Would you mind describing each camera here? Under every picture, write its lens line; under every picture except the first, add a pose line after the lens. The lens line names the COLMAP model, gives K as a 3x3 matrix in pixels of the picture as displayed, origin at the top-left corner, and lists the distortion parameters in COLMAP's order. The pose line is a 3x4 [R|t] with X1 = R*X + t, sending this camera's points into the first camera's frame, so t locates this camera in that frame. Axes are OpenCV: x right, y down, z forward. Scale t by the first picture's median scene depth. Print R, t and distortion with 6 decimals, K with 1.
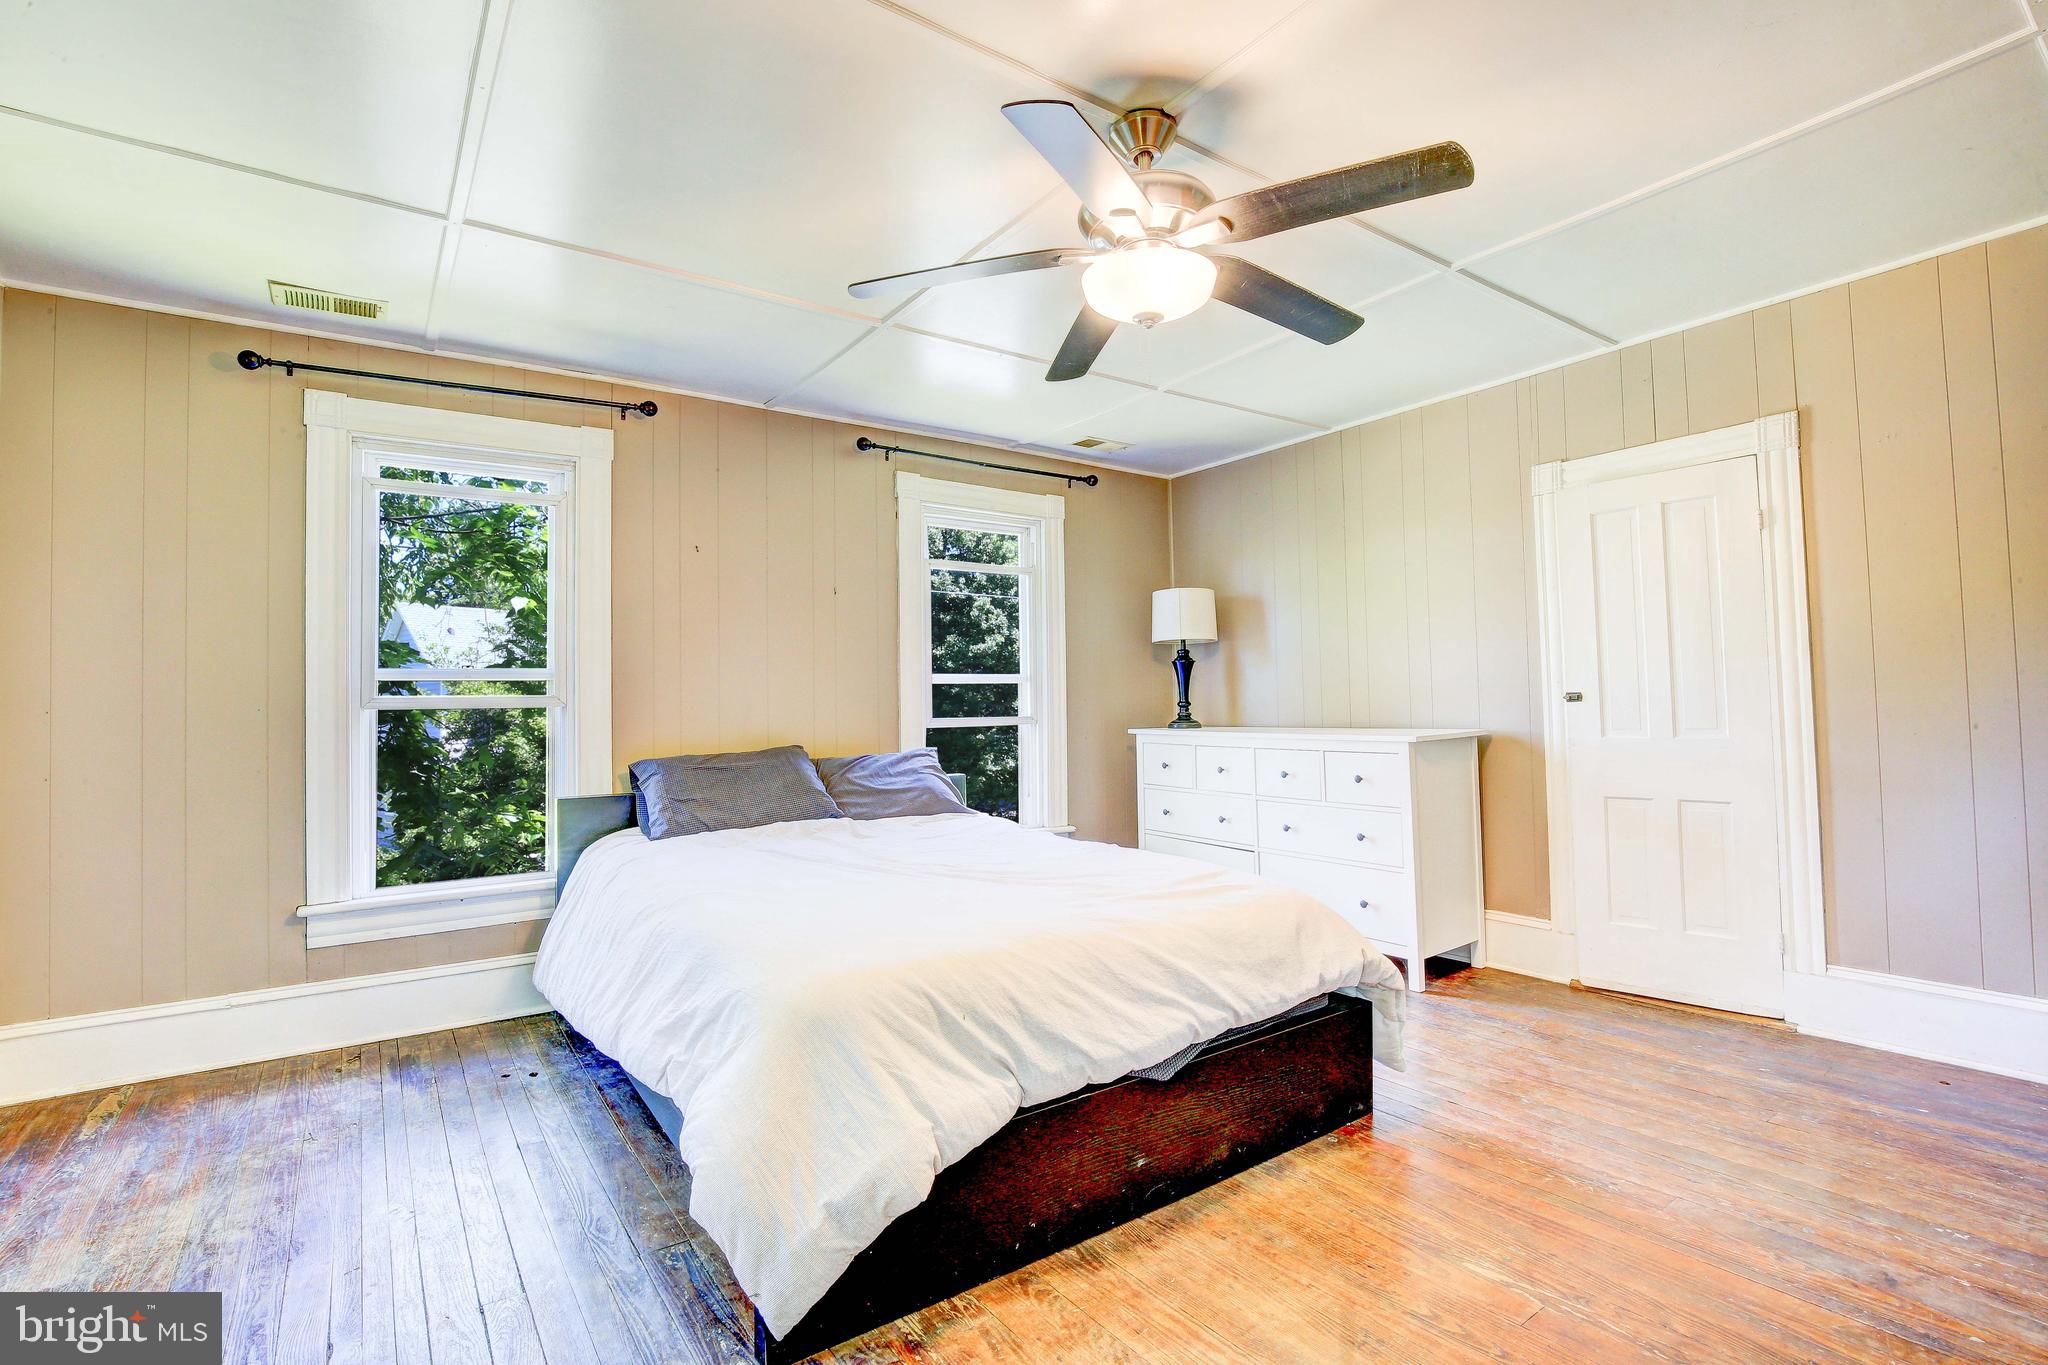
lens RADIAL K [[939.7, 0, 1029.9], [0, 939.7, 676.1], [0, 0, 1]] dist [-0.034585, 0.004598]
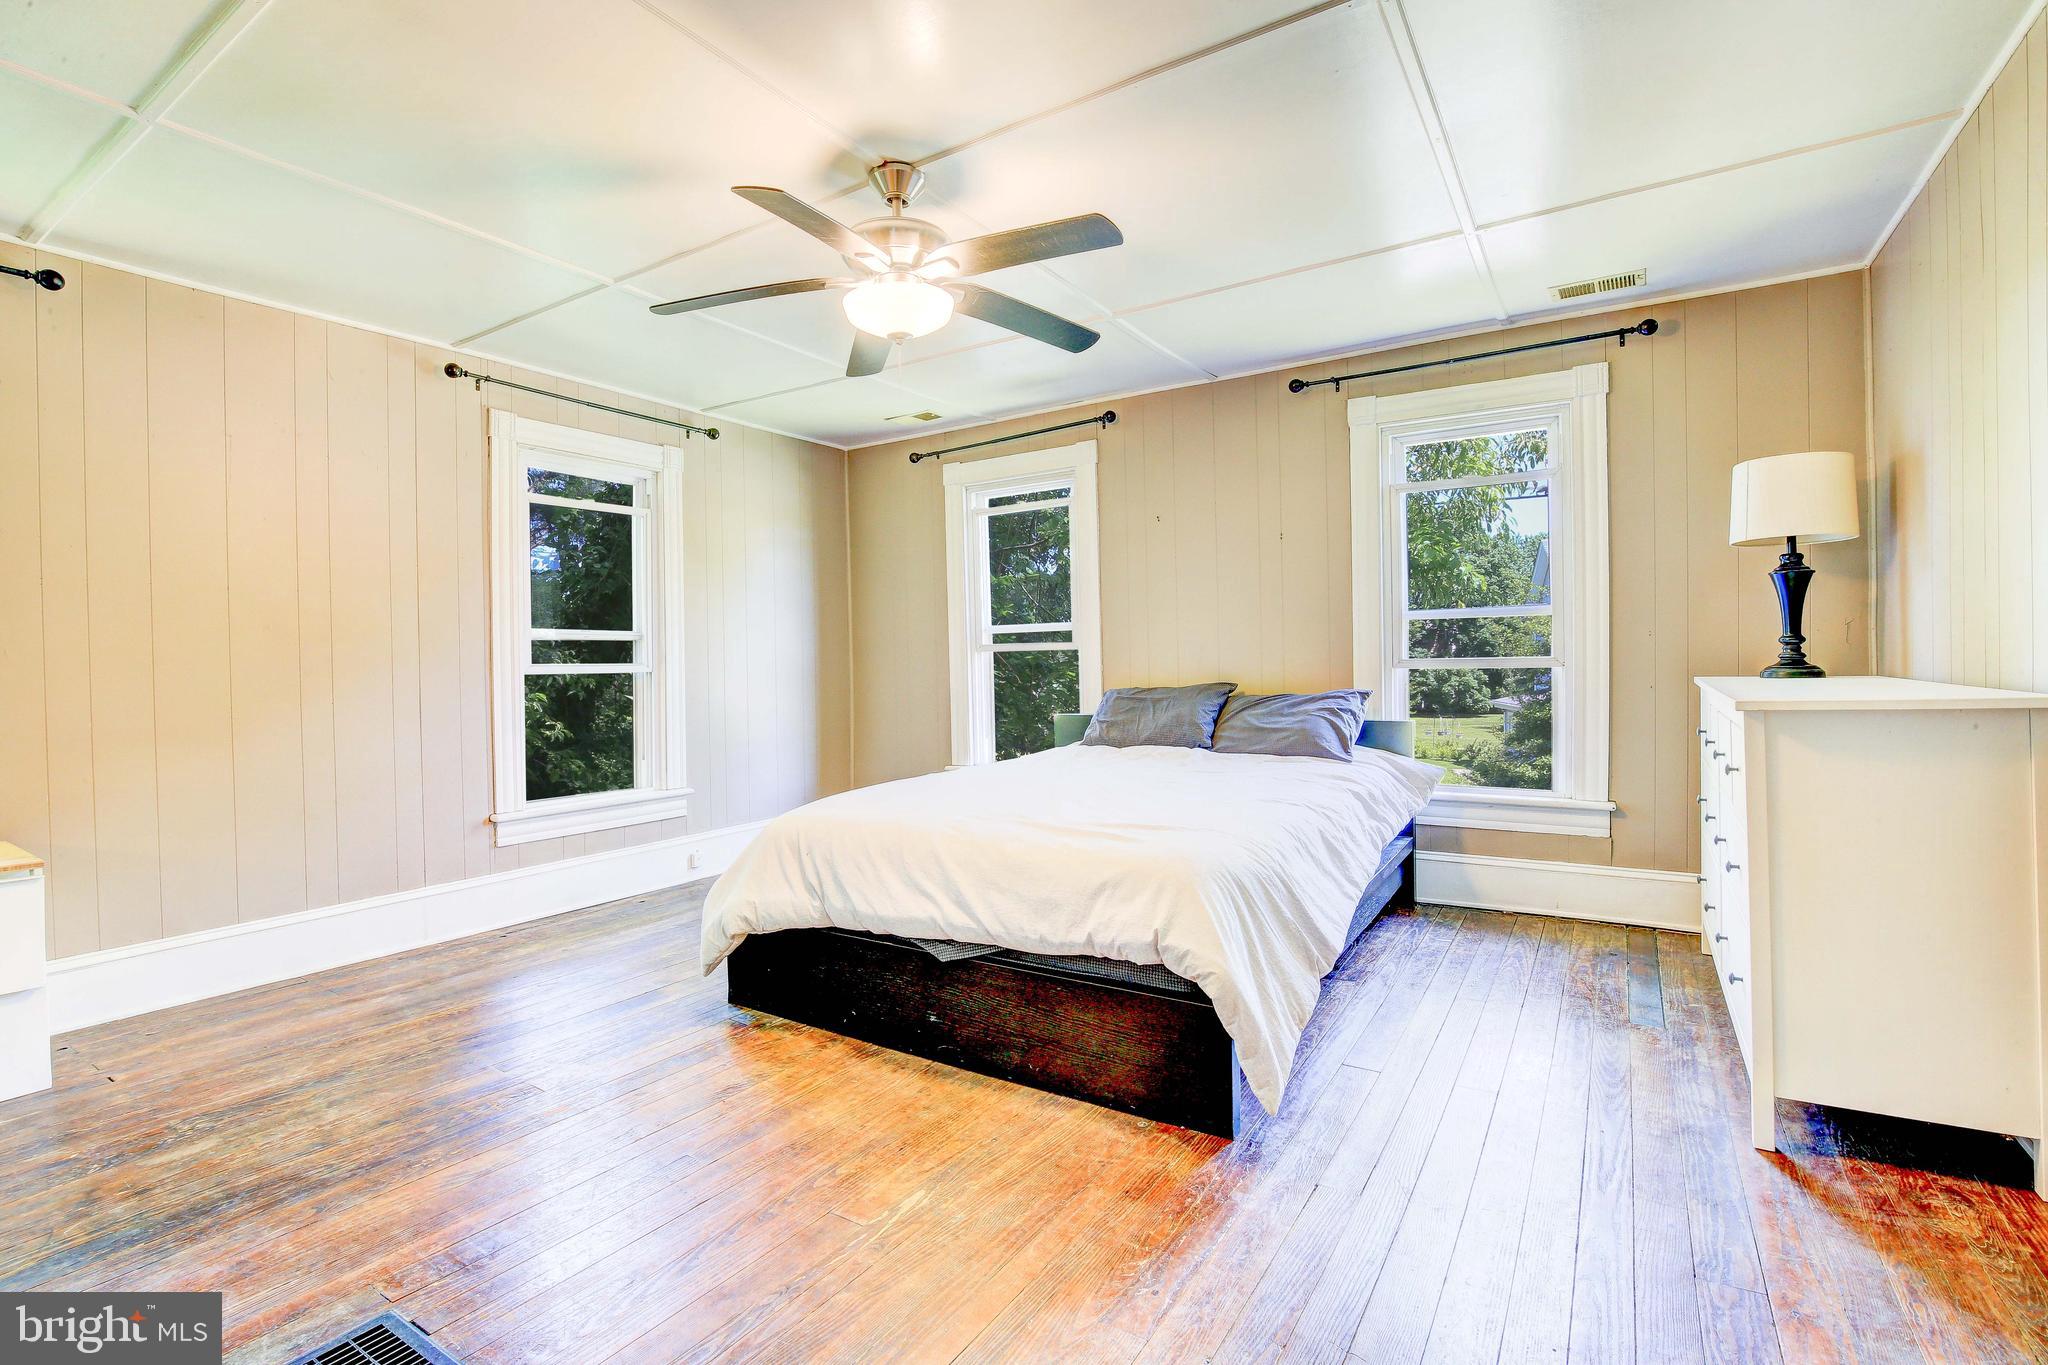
lens RADIAL K [[939.7, 0, 1001.3], [0, 939.7, 684.3], [0, 0, 1]] dist [-0.034585, 0.004598]
pose [[0.365207, 0.033248, -0.930332, 0.818752], [0.041509, 0.997786, 0.051953, 0.007675], [0.930000, -0.057591, 0.363019, 0.409643]]
